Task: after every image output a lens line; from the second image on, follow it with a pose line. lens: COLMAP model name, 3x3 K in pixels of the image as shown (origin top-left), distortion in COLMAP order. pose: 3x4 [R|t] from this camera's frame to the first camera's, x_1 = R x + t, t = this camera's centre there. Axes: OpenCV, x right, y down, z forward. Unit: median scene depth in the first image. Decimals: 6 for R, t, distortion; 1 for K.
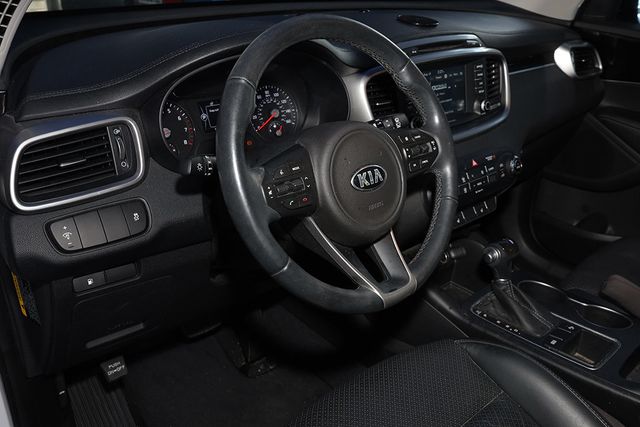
lens RADIAL K [[575.3, 0, 318.9], [0, 575.3, 210.5], [0, 0, 1]] dist [-0.002878, -0.014641]
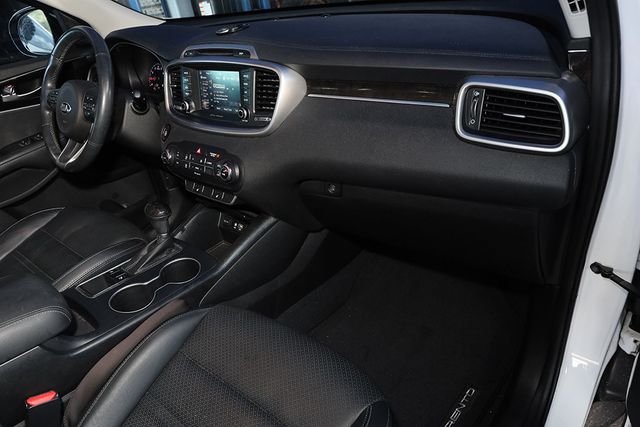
lens RADIAL K [[435.2, 0, 323.5], [0, 435.2, 212.8], [0, 0, 1]] dist [-0.008778, 0.002714]
pose [[0.142612, 0.442017, -0.885598, 1.183771], [-0.291337, 0.873851, 0.389238, -0.404541], [0.945930, 0.202498, 0.253397, 1.028244]]
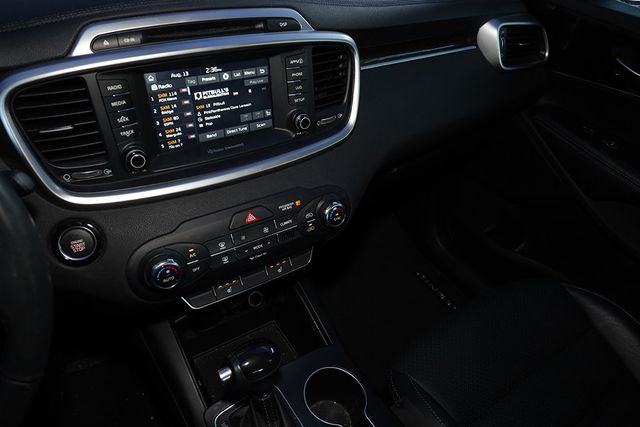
lens RADIAL K [[435.2, 0, 320.5], [0, 435.2, 215.4], [0, 0, 1]] dist [-0.008778, 0.002714]
pose [[0.988382, 0.126104, -0.084843, 0.387135], [-0.103583, 0.967387, 0.231155, -0.207472], [0.111226, -0.219681, 0.969211, 0.510021]]
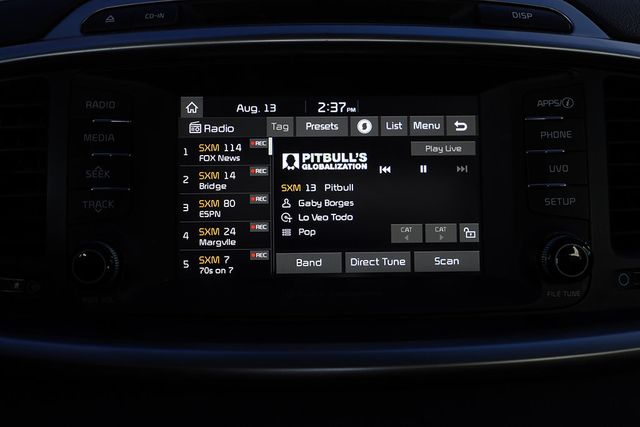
lens RADIAL K [[640.2, 0, 317.9], [0, 640.2, 204.7], [0, 0, 1]] dist [0.004228, 0.000000]
pose [[0.754572, 0.050210, -0.654294, 0.402790], [-0.247700, 0.945102, -0.213137, -0.130622], [0.607673, 0.322895, 0.725584, 0.785377]]
